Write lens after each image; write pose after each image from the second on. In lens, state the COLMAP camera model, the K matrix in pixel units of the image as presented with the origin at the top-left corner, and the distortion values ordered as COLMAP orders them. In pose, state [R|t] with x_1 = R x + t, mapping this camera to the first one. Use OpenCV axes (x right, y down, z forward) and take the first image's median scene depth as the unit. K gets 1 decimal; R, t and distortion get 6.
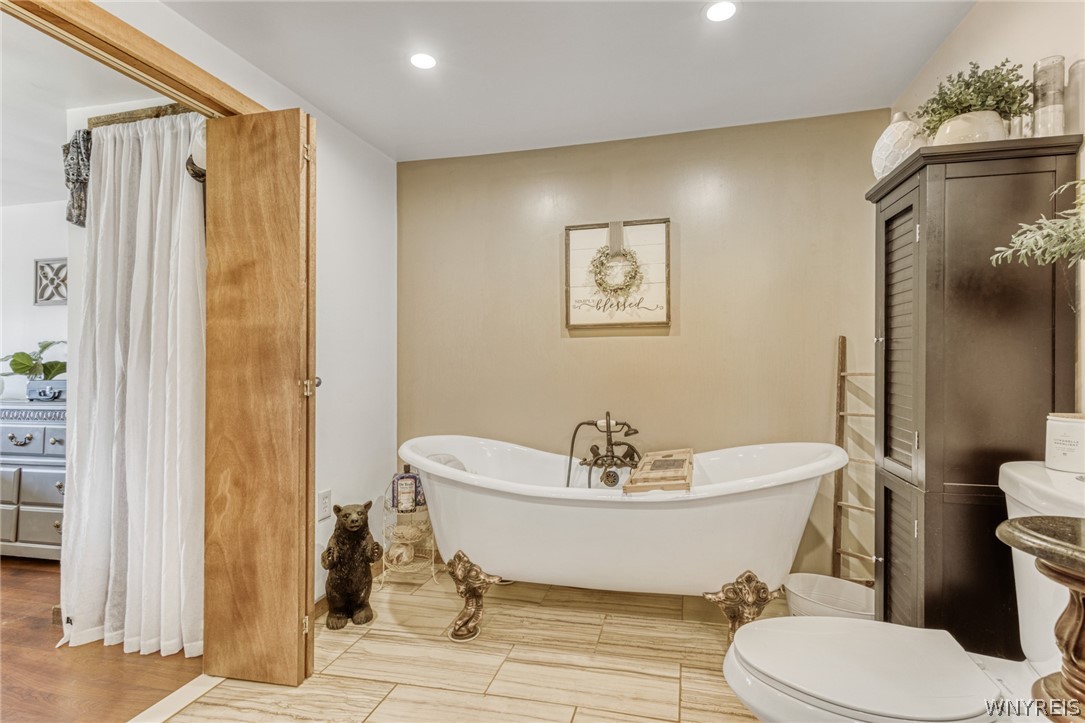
lens RADIAL K [[515.0, 0, 545.0], [0, 515.0, 354.7], [0, 0, 1]] dist [0.001014, 0.000310]
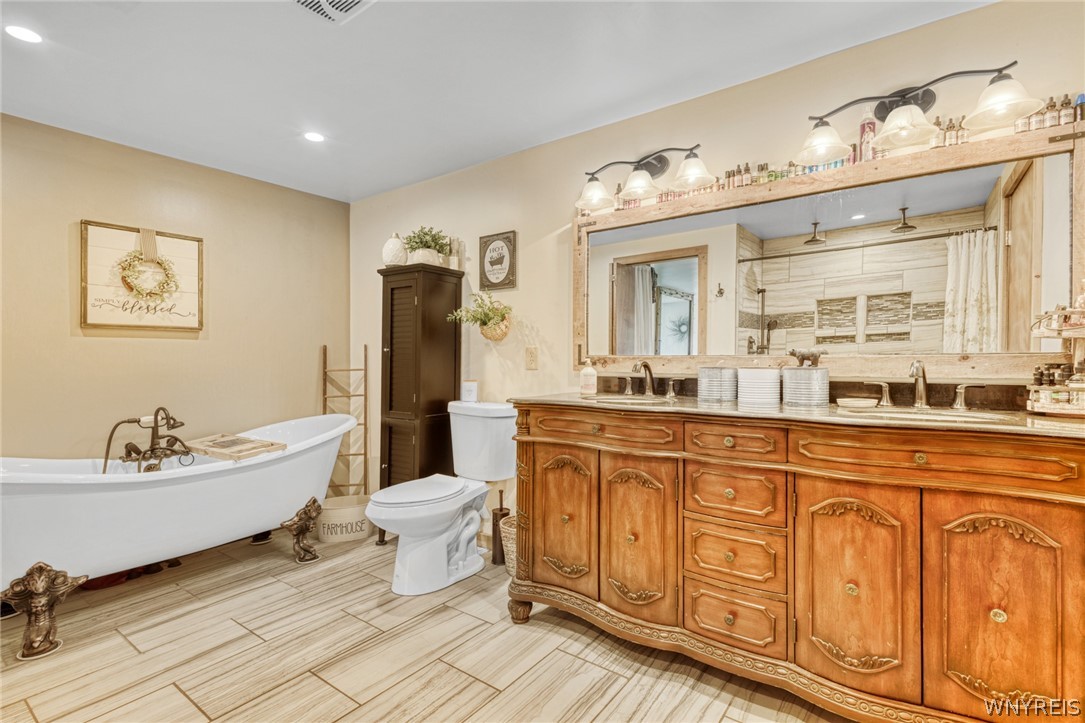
lens RADIAL K [[515.0, 0, 545.0], [0, 515.0, 354.7], [0, 0, 1]] dist [0.001014, 0.000310]
pose [[0.388648, 0.014382, 0.921274, -0.552100], [-0.009435, 0.999888, -0.011629, 0.003392], [-0.921338, -0.004173, 0.388740, -0.172982]]
